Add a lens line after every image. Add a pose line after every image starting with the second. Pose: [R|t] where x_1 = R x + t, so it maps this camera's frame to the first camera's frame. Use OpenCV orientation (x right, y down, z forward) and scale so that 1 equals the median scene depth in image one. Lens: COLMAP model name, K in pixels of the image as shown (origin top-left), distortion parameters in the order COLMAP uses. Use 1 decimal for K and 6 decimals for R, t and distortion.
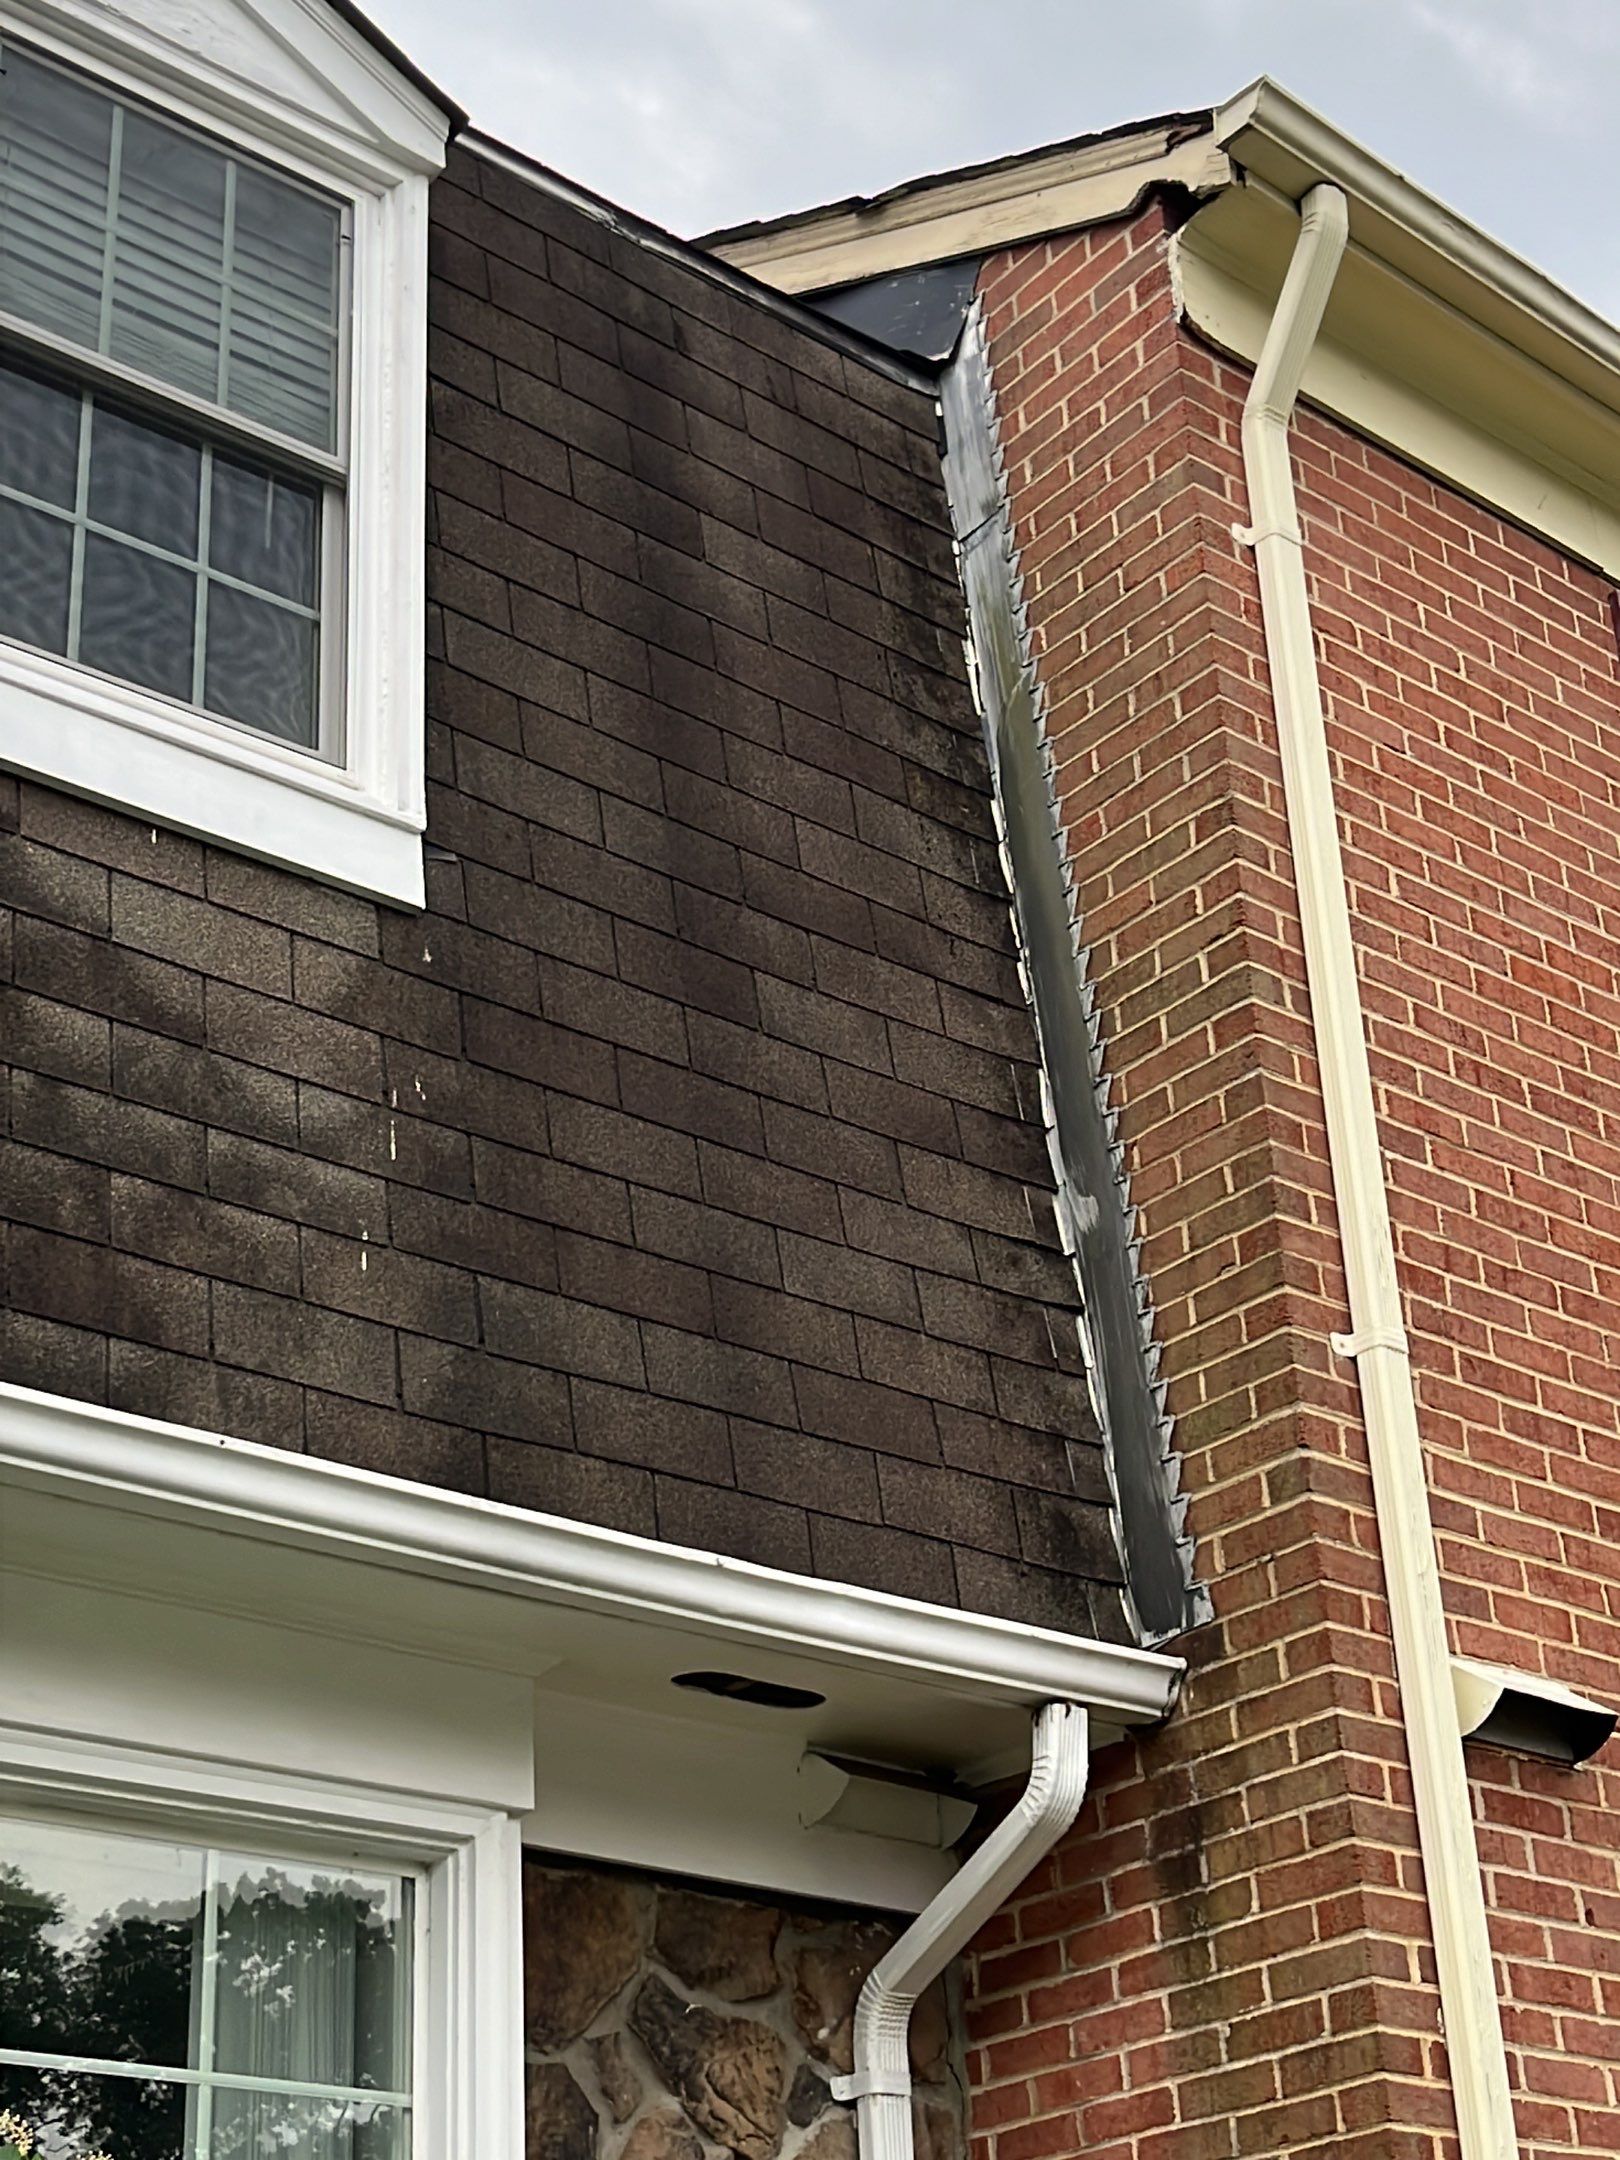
lens RADIAL K [[3326.7, 0, 803.2], [0, 3326.7, 1096.3], [0, 0, 1]] dist [0.178001, -0.755206]
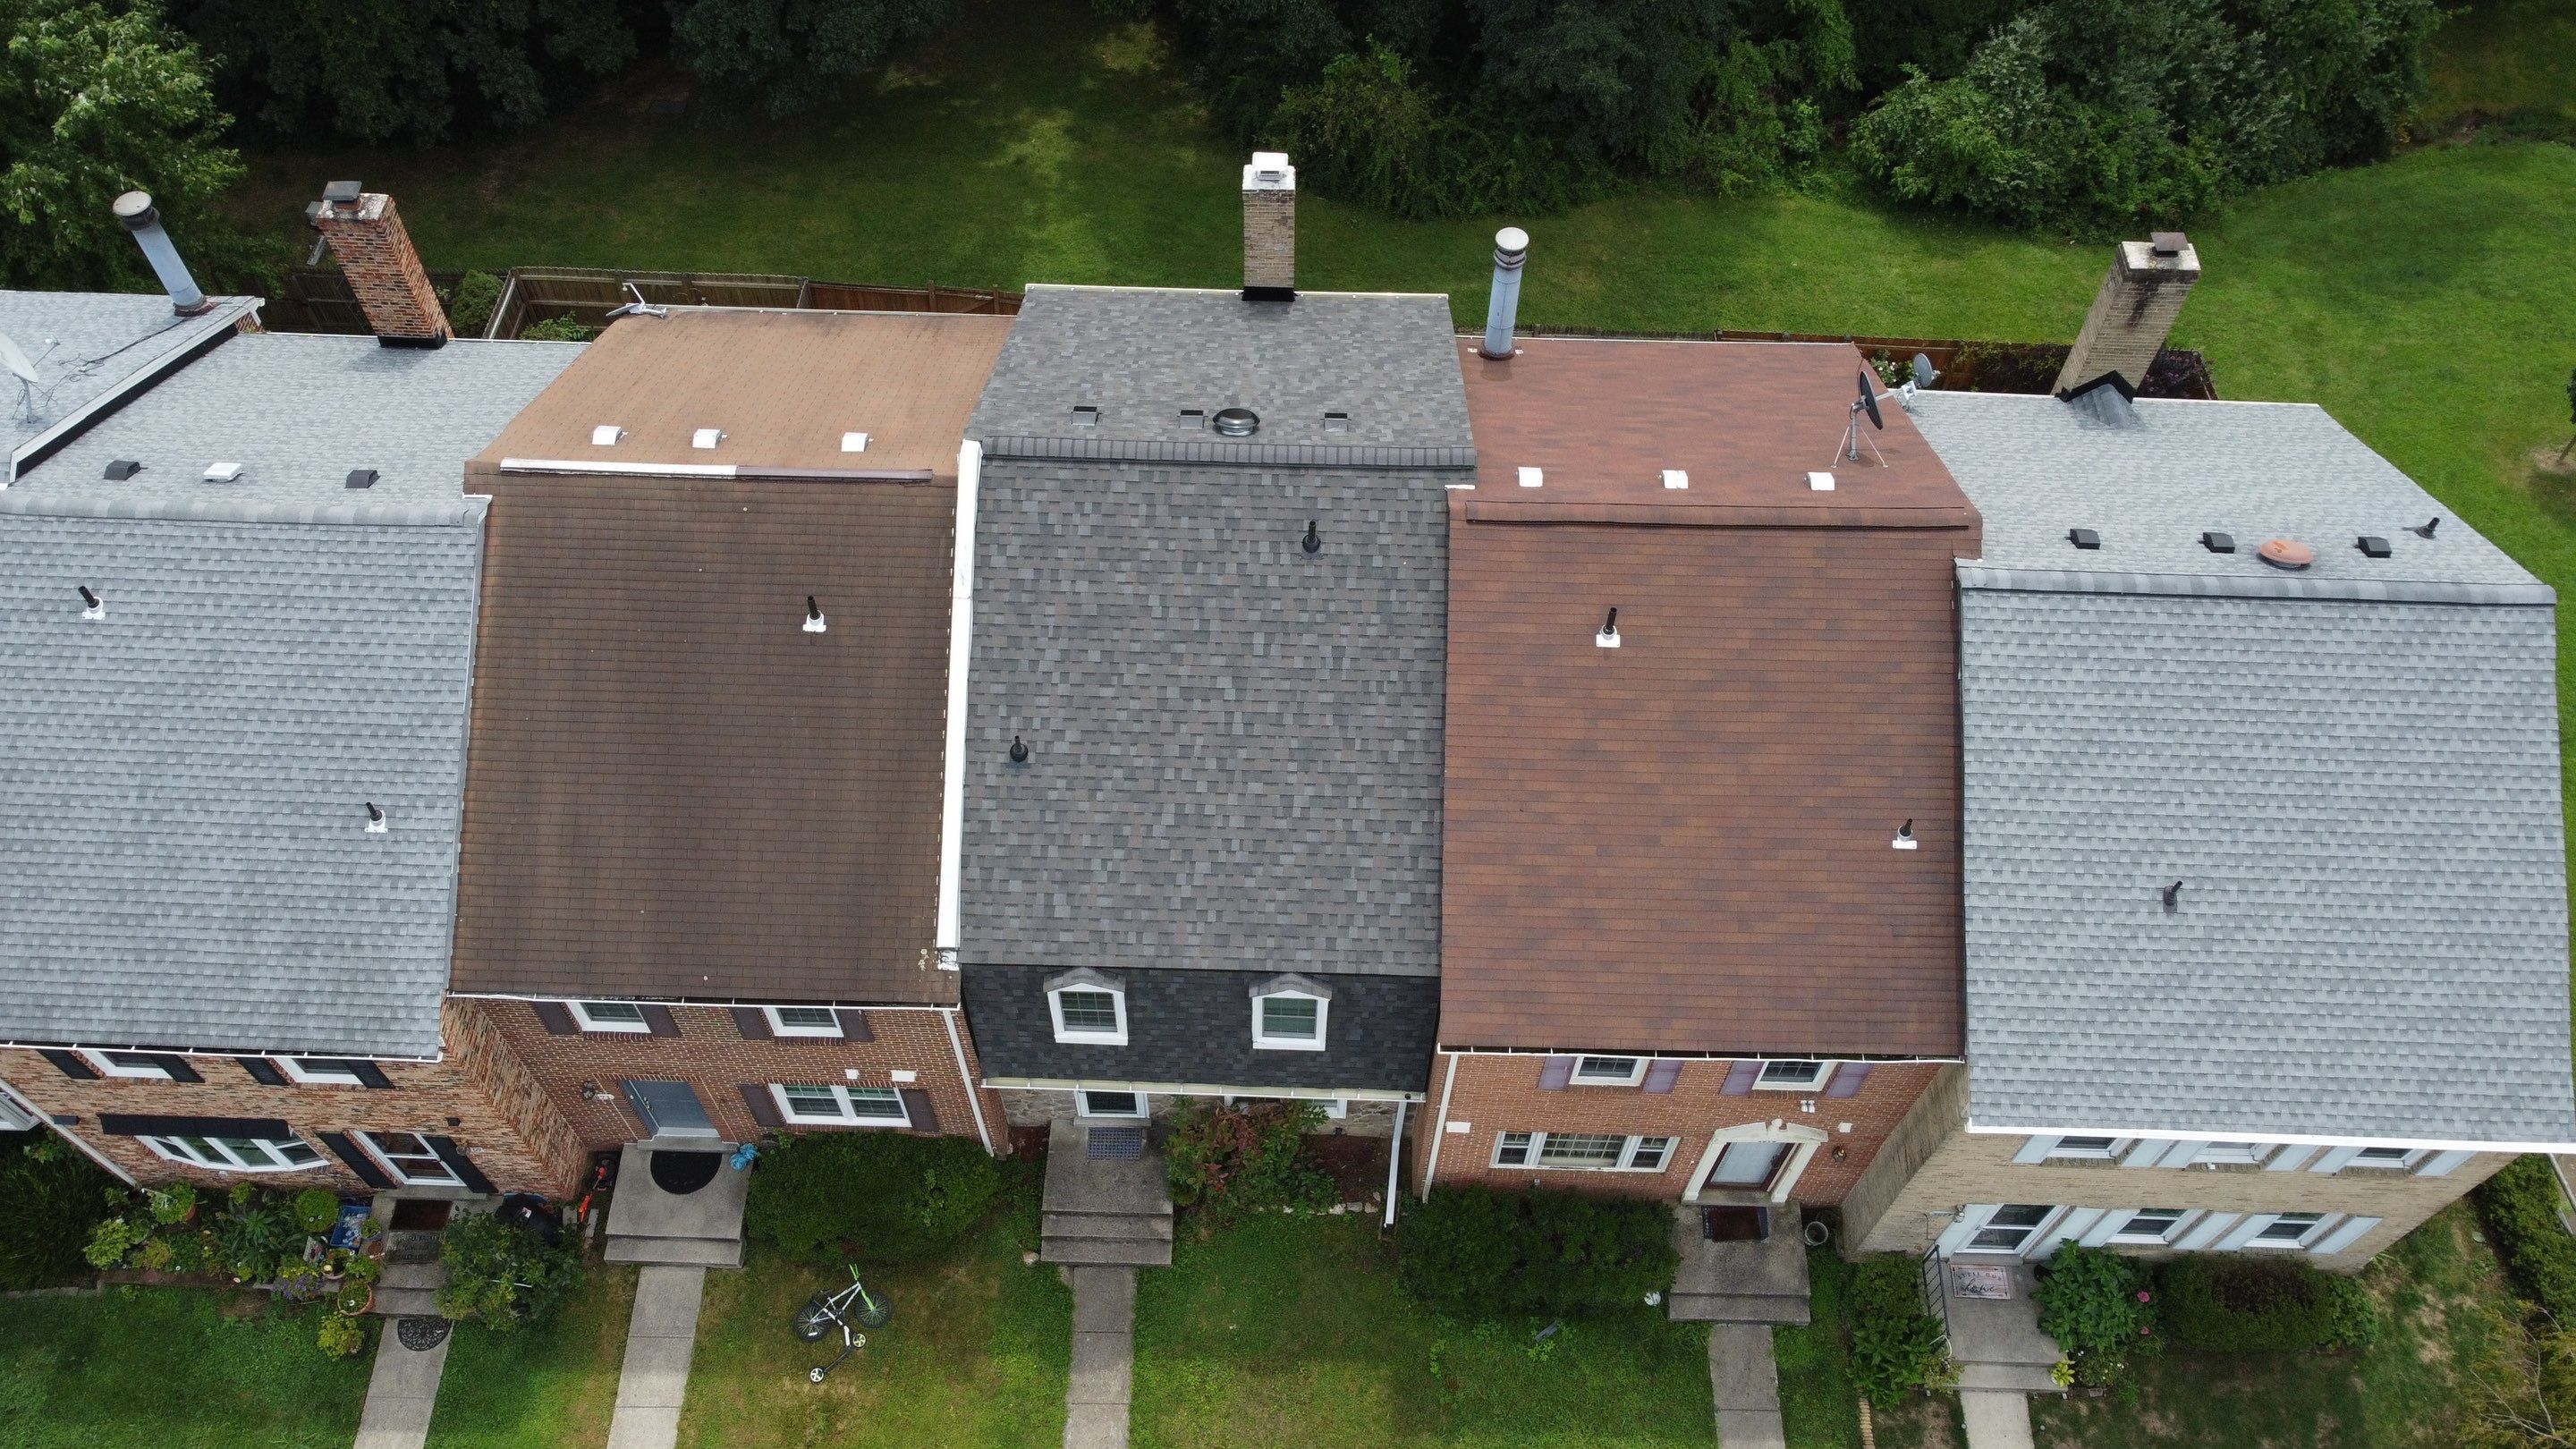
lens RADIAL K [[1954.1, 0, 1280.8], [0, 1954.1, 732.9], [0, 0, 1]] dist [-0.005954, -0.002504]
pose [[0.749261, 0.573763, -0.330764, 0.897165], [0.265579, 0.197216, 0.943702, -4.511782], [0.606693, -0.794923, -0.004614, 1.493227]]
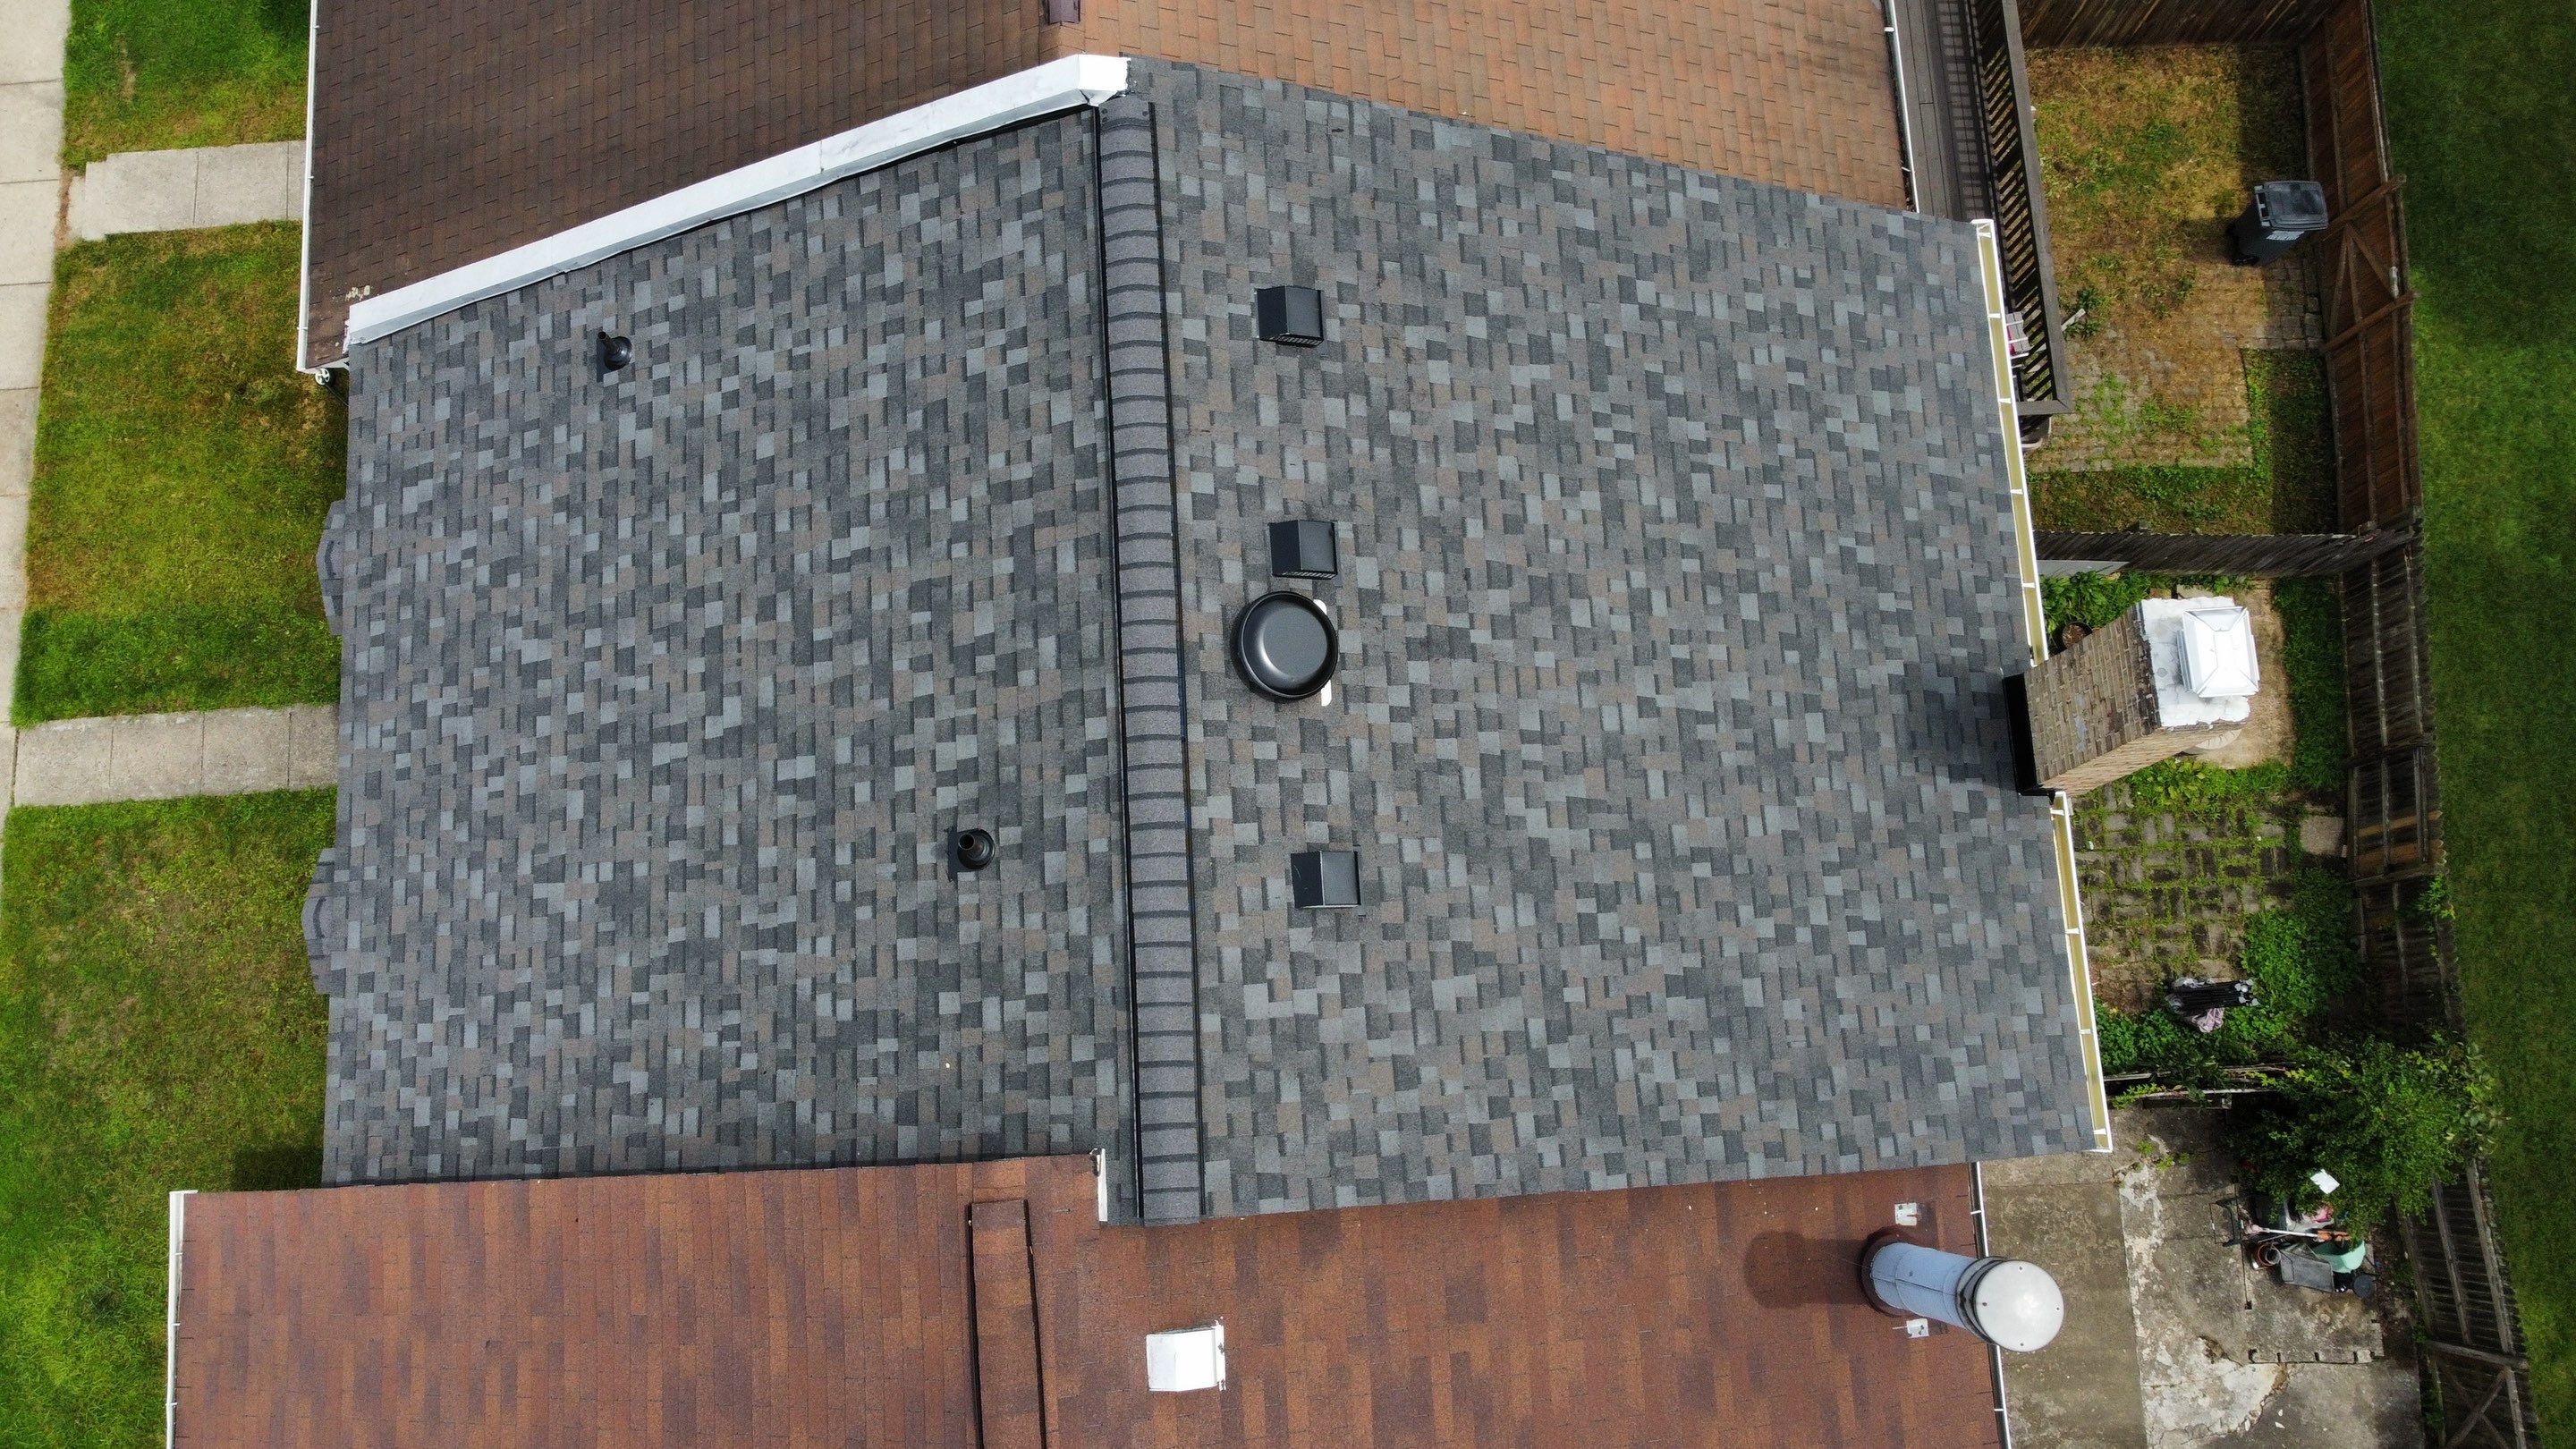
lens RADIAL K [[1954.1, 0, 1280.8], [0, 1954.1, 732.9], [0, 0, 1]] dist [-0.005954, -0.002504]
pose [[-0.598009, 0.794532, -0.105375, -0.807286], [0.388536, 0.402372, 0.828937, -1.994863], [0.701017, 0.454770, -0.549326, 3.076031]]
